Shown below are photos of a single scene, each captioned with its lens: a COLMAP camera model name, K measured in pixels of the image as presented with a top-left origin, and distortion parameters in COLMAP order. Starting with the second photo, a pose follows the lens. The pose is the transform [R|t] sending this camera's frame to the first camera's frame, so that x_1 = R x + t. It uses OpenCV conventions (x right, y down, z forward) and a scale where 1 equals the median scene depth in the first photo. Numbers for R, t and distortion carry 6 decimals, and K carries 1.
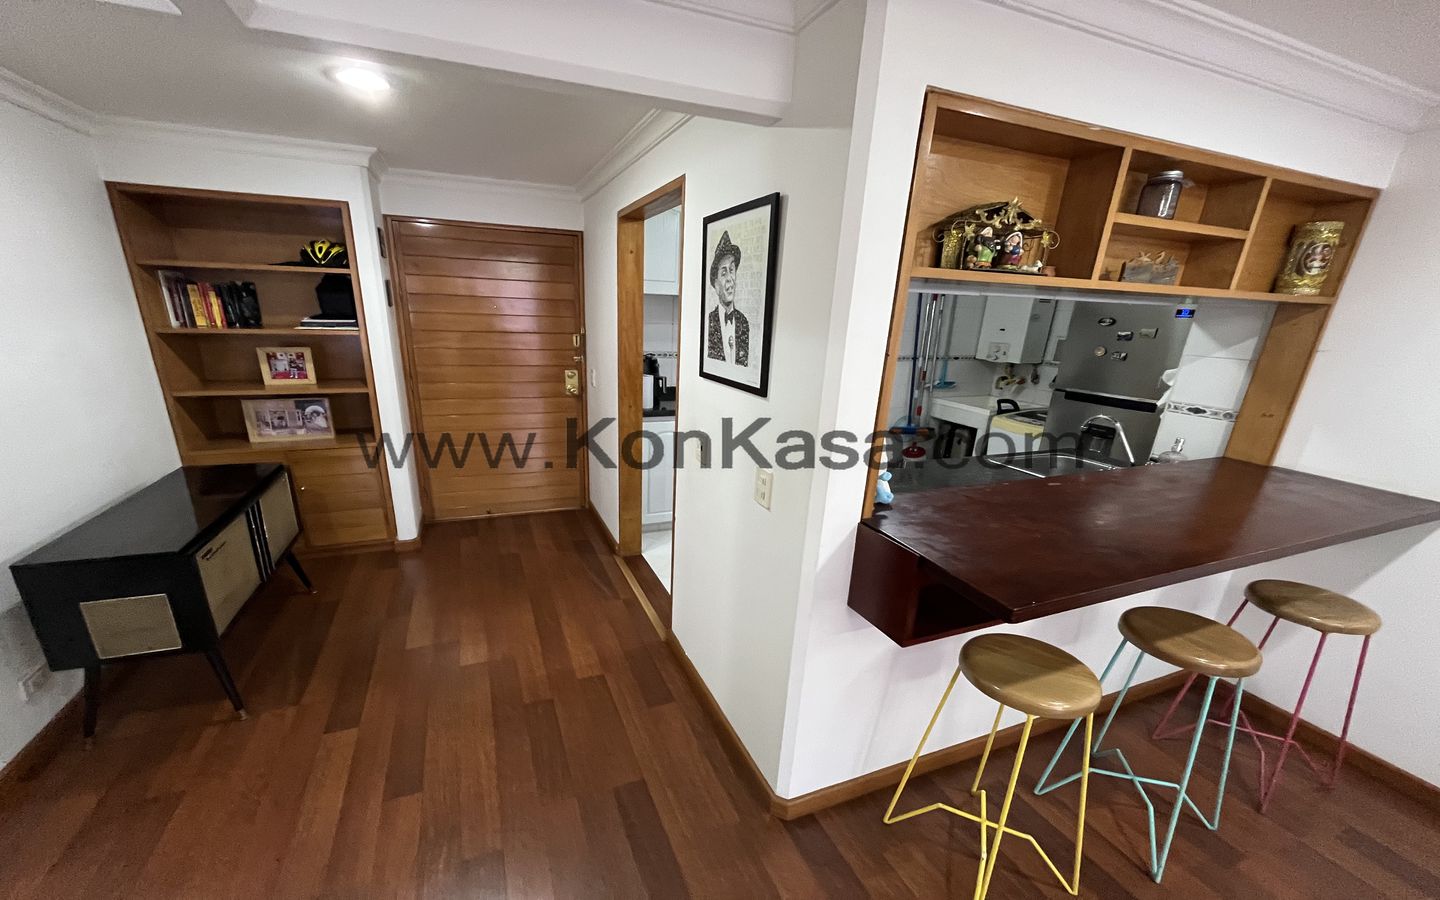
lens RADIAL K [[575.3, 0, 722.3], [0, 575.3, 486.9], [0, 0, 1]] dist [-0.000476, -0.000241]
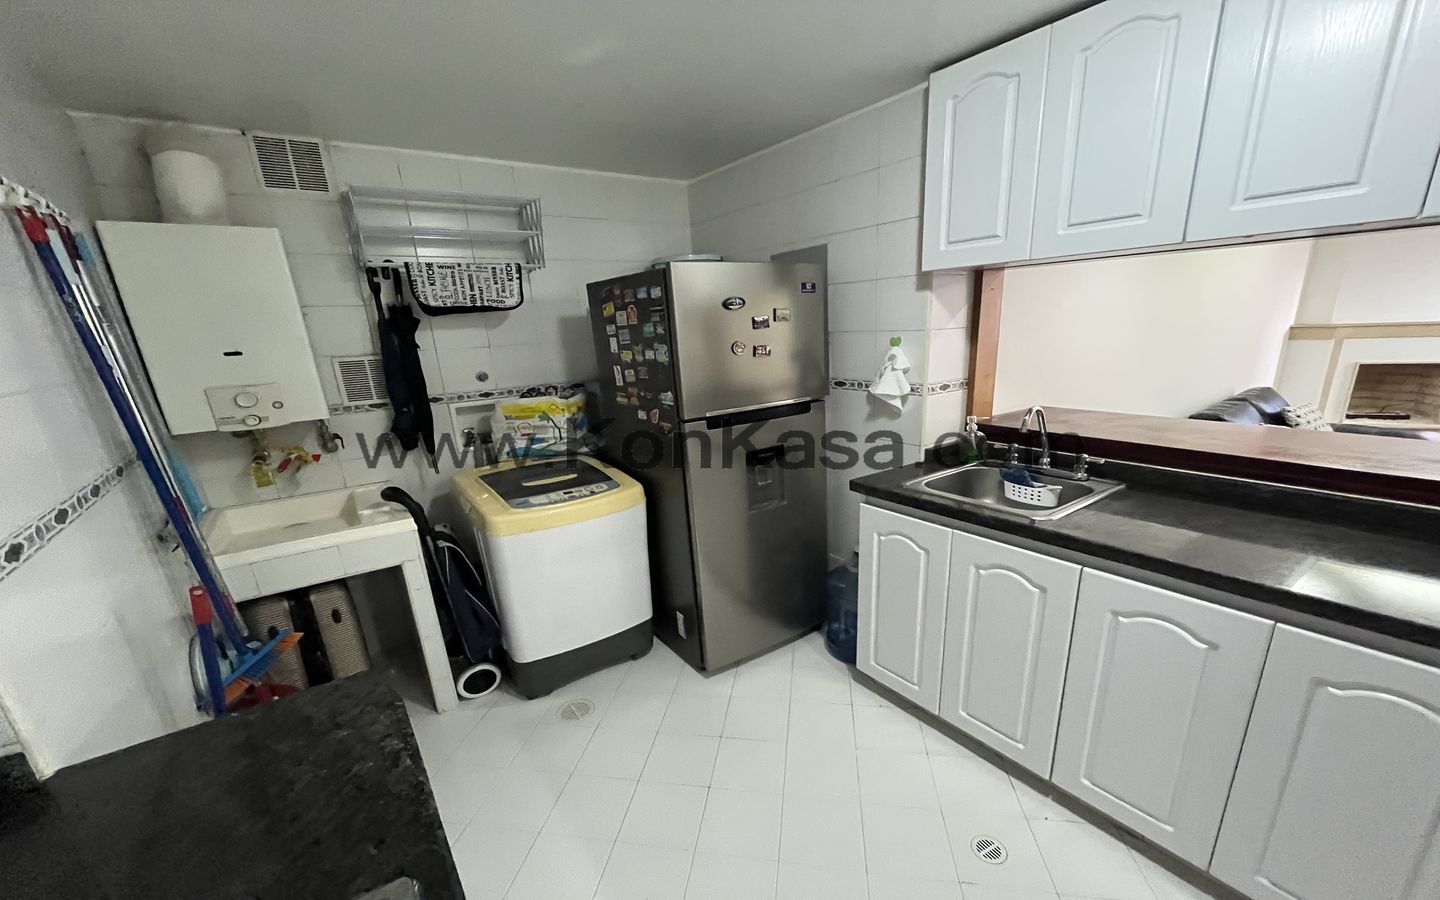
lens RADIAL K [[565.2, 0, 722.4], [0, 565.2, 498.6], [0, 0, 1]] dist [-0.001331, -0.000242]
pose [[-0.216407, -0.314075, 0.924405, -0.002829], [0.324275, 0.869965, 0.371492, -0.427395], [-0.920876, 0.380156, -0.086420, 1.460734]]
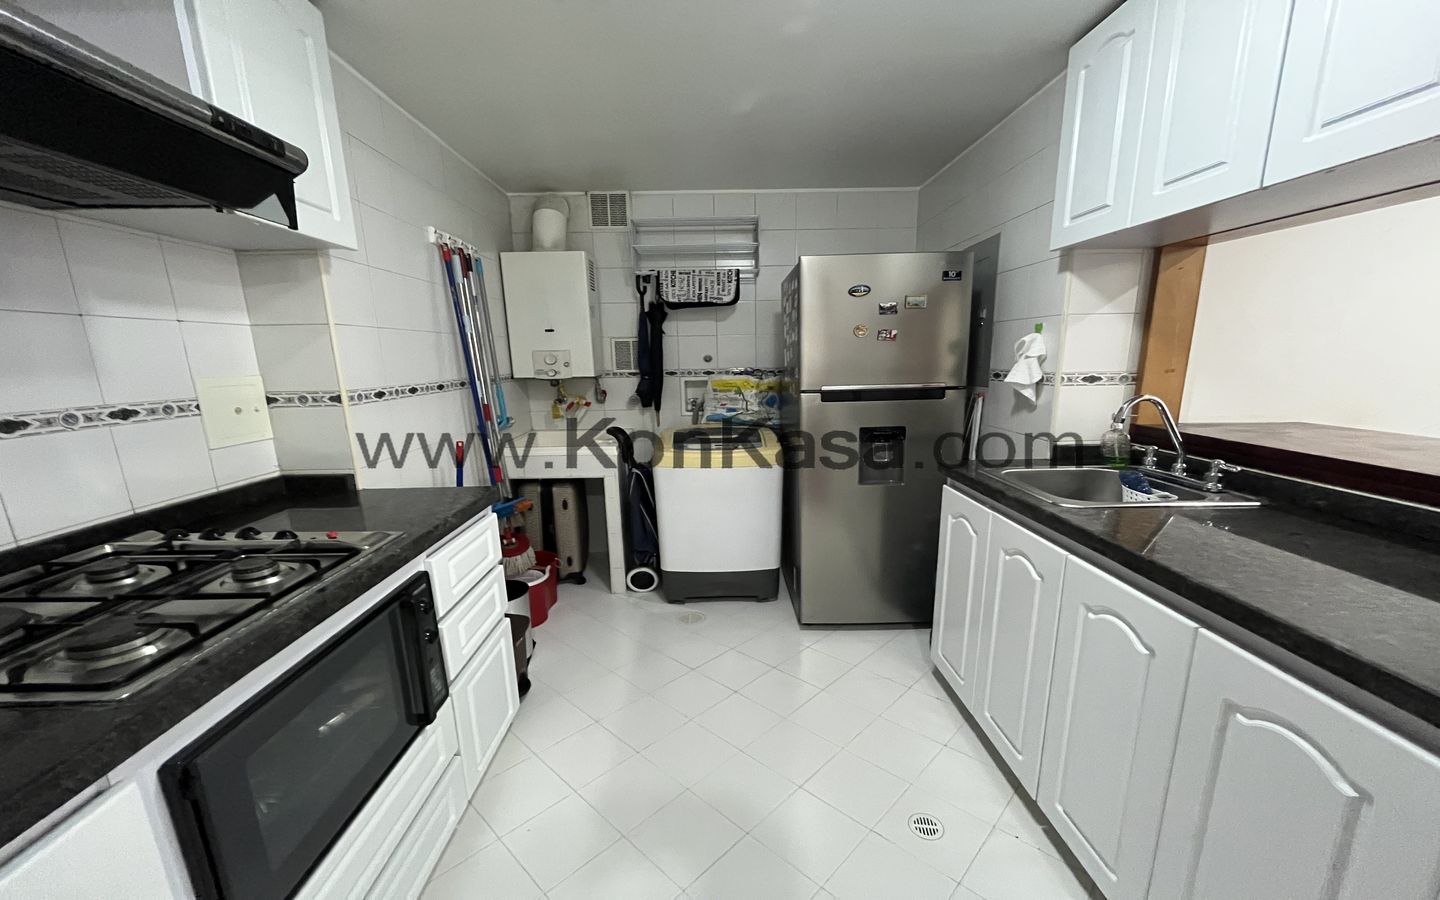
lens RADIAL K [[575.3, 0, 722.3], [0, 575.3, 486.9], [0, 0, 1]] dist [-0.000476, -0.000241]
pose [[0.372212, -0.249486, 0.893988, -0.153259], [0.304459, 0.942720, 0.136324, -0.258114], [-0.876791, 0.221441, 0.426850, 1.132104]]
